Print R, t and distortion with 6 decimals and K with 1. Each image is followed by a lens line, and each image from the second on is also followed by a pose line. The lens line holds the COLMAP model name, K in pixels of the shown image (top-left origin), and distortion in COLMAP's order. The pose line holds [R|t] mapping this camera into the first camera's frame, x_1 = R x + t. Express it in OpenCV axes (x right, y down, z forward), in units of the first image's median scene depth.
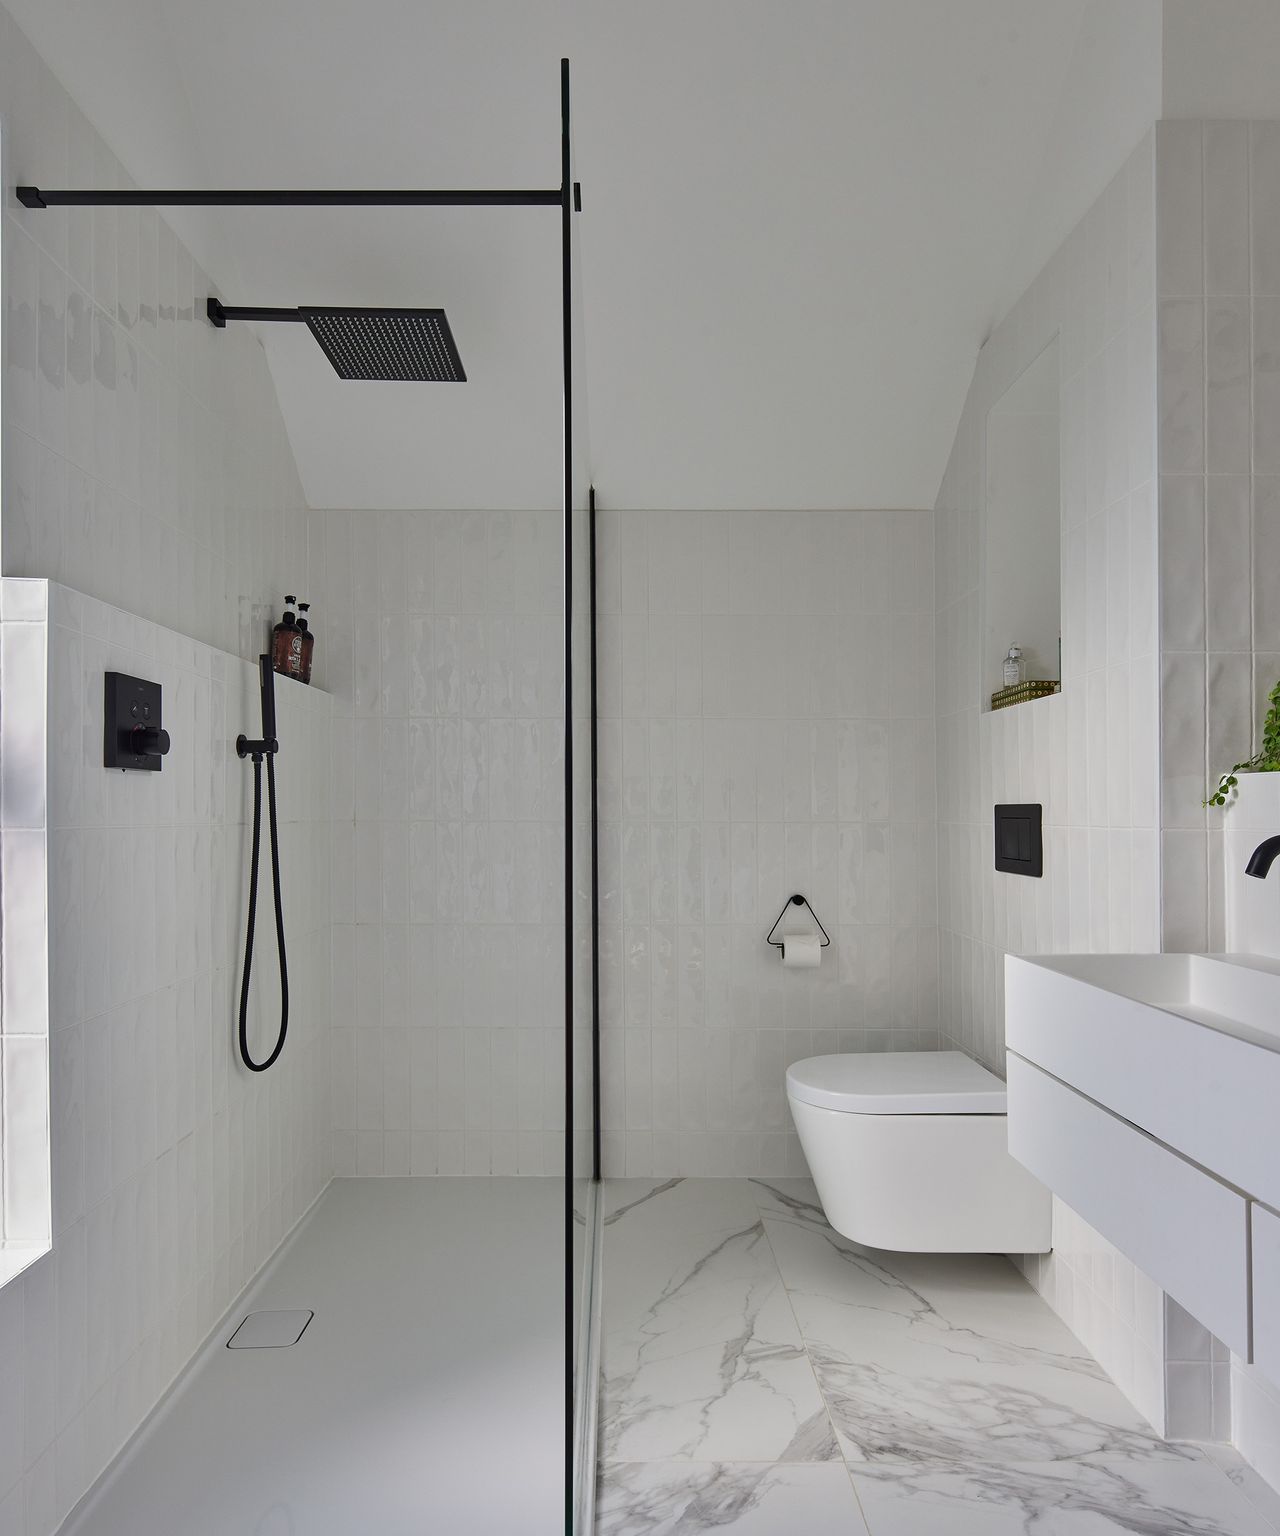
lens RADIAL K [[3156.4, 0, 642.7], [0, 3156.4, 770.8], [0, 0, 1]] dist [0.288794, 0.000000]
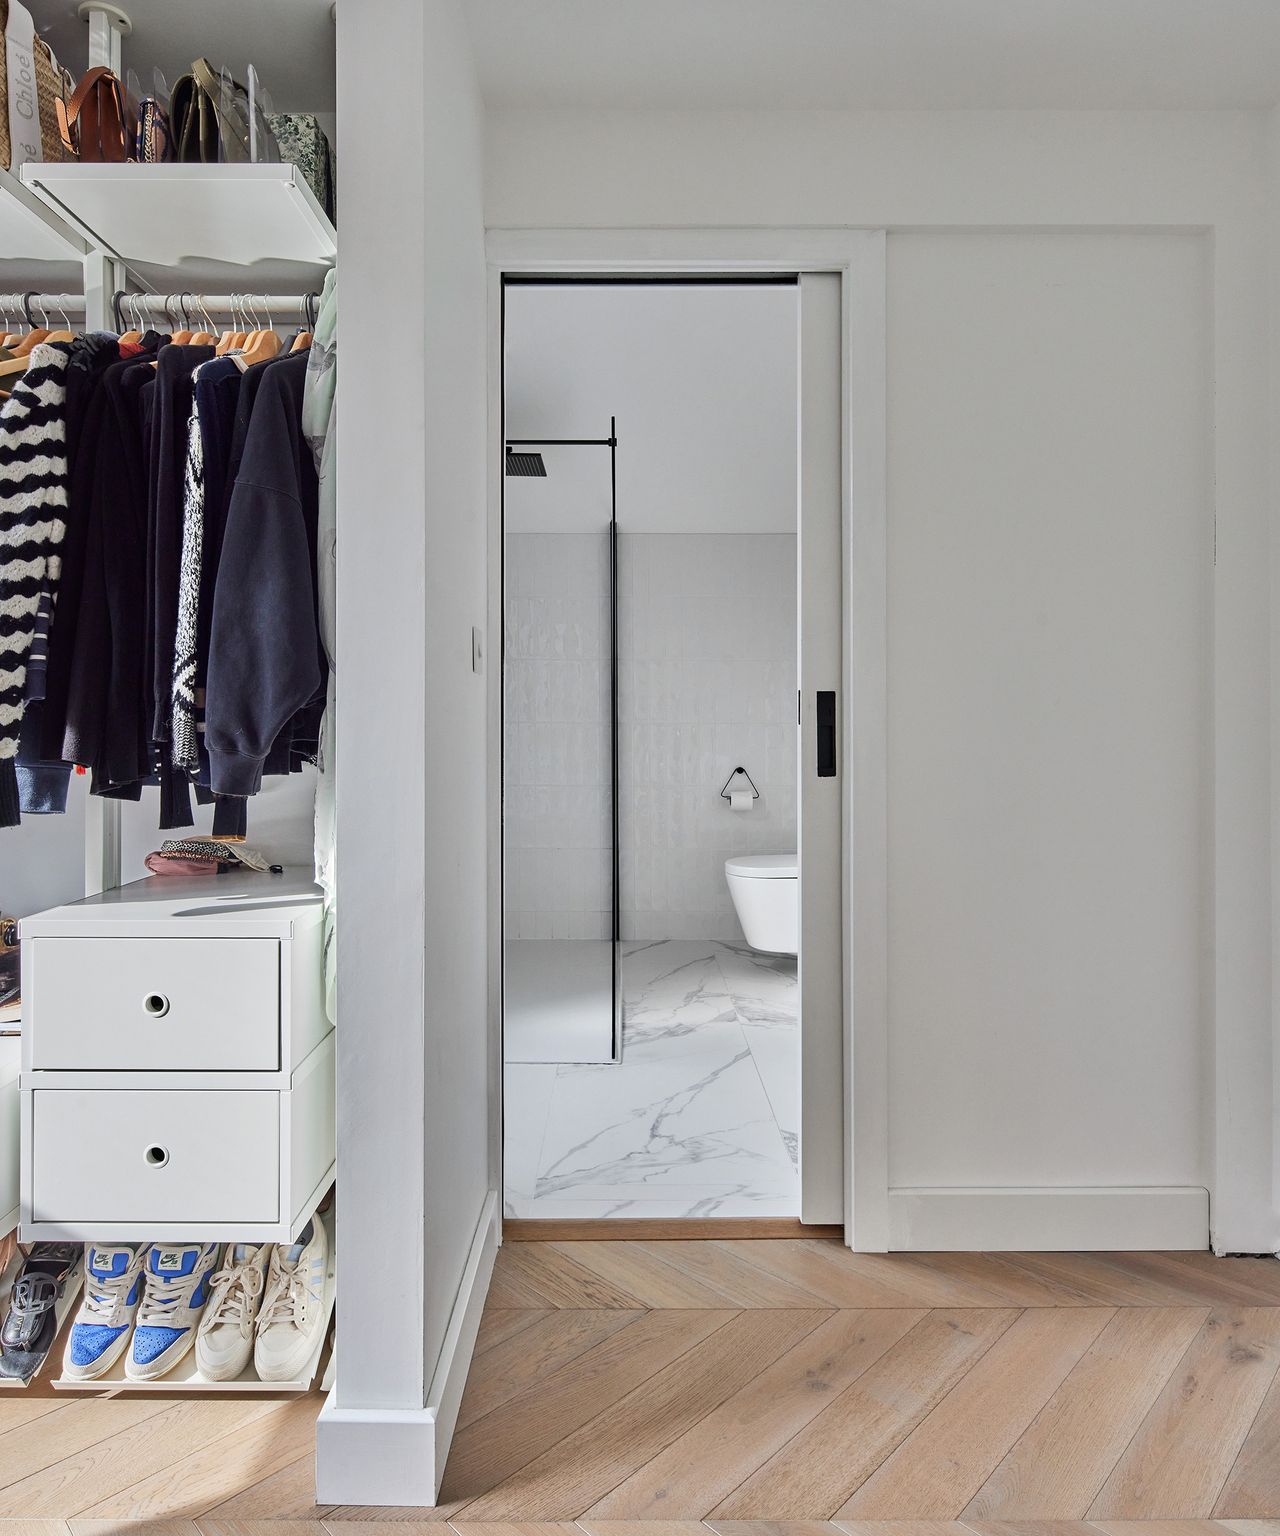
lens RADIAL K [[3156.4, 0, 639.4], [0, 3156.4, 766.6], [0, 0, 1]] dist [0.288794, 0.000000]
pose [[0.999970, 0.007193, -0.002883, 0.001656], [-0.007116, 0.999634, 0.026106, -0.005646], [0.003070, -0.026084, 0.999655, -0.922625]]
